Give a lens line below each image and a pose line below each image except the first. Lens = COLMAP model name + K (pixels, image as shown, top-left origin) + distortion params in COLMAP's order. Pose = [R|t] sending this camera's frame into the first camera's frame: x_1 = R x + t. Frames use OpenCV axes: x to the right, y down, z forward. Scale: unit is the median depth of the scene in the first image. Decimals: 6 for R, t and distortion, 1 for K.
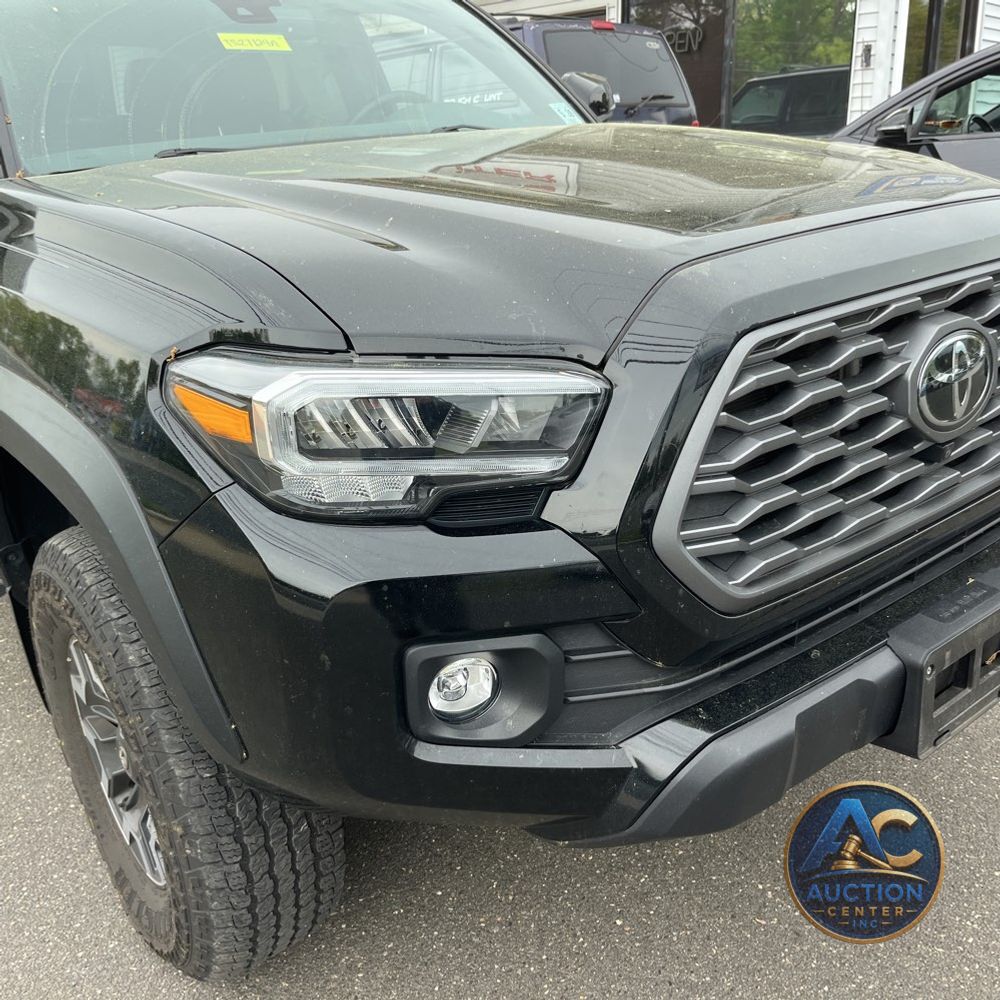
lens RADIAL K [[876.2, 0, 494.2], [0, 876.2, 462.2], [0, 0, 1]] dist [0.015258, 0.003563]
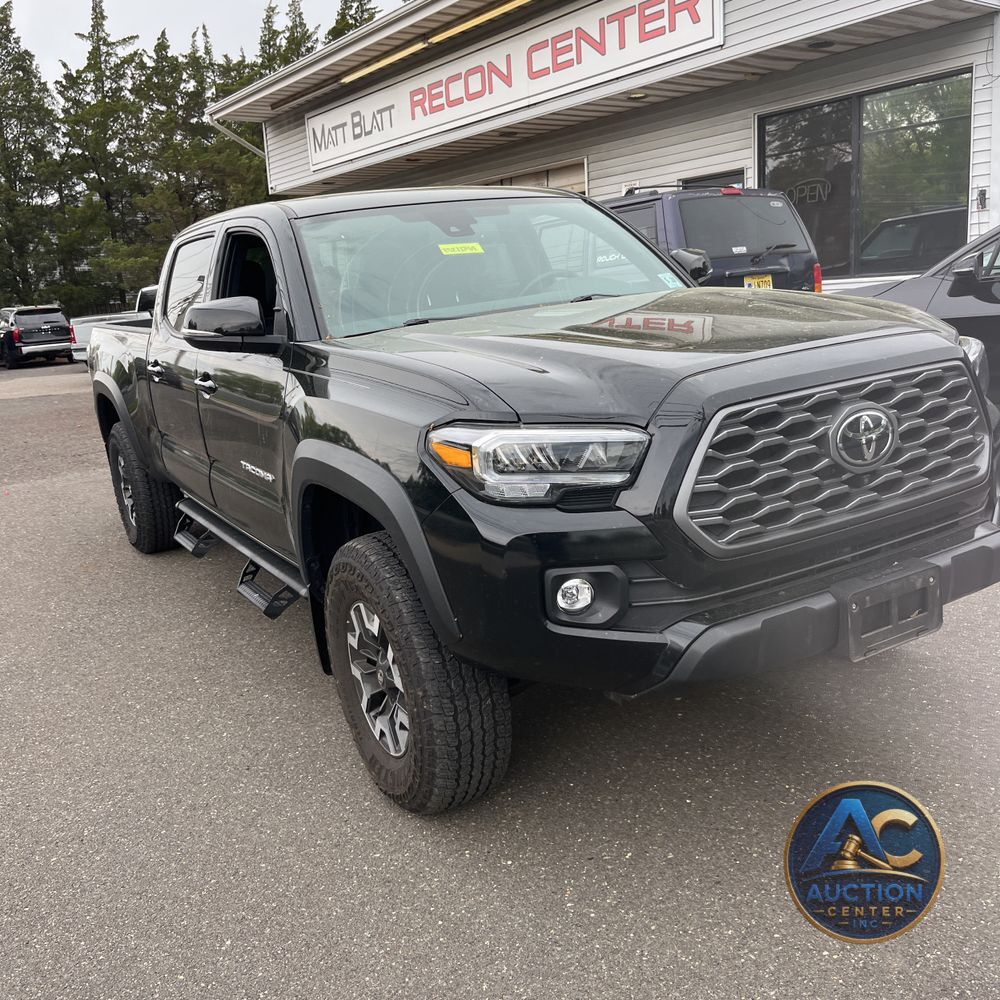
lens RADIAL K [[1034.0, 0, 490.9], [0, 1034.0, 465.2], [0, 0, 1]] dist [0.027494, -0.034919]
pose [[0.982679, -0.010839, -0.184996, 0.174622], [-0.018830, 0.987281, -0.157865, 0.289428], [0.184354, 0.158614, 0.969977, -1.081819]]
